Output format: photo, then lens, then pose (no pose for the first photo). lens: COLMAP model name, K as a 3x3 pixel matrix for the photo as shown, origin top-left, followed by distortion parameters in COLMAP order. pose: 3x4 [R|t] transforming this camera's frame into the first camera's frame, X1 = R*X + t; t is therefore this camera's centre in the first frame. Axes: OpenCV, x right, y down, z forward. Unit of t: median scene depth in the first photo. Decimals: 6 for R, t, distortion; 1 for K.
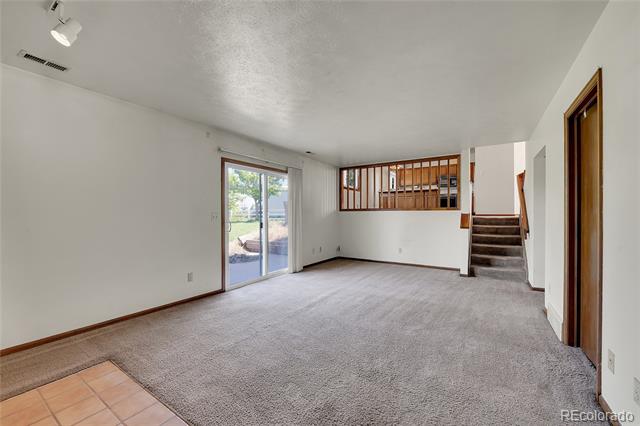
lens RADIAL K [[262.3, 0, 315.1], [0, 262.3, 214.2], [0, 0, 1]] dist [-0.007879, -0.001210]
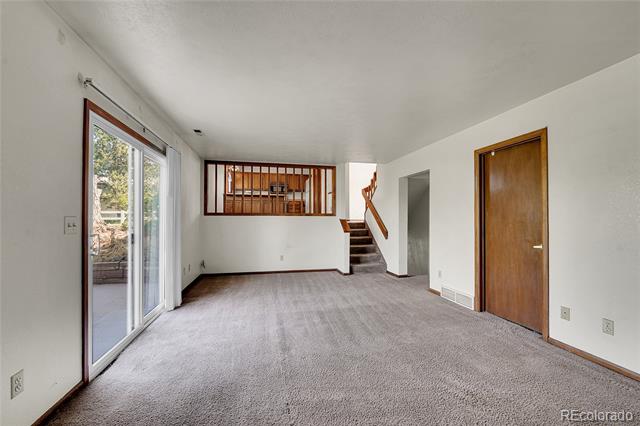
lens RADIAL K [[262.3, 0, 320.8], [0, 262.3, 216.0], [0, 0, 1]] dist [-0.007879, -0.001210]
pose [[0.687558, 0.011057, 0.726045, -0.330683], [-0.002727, 0.999916, -0.012645, -0.001361], [-0.726124, 0.006714, 0.687531, 0.309707]]
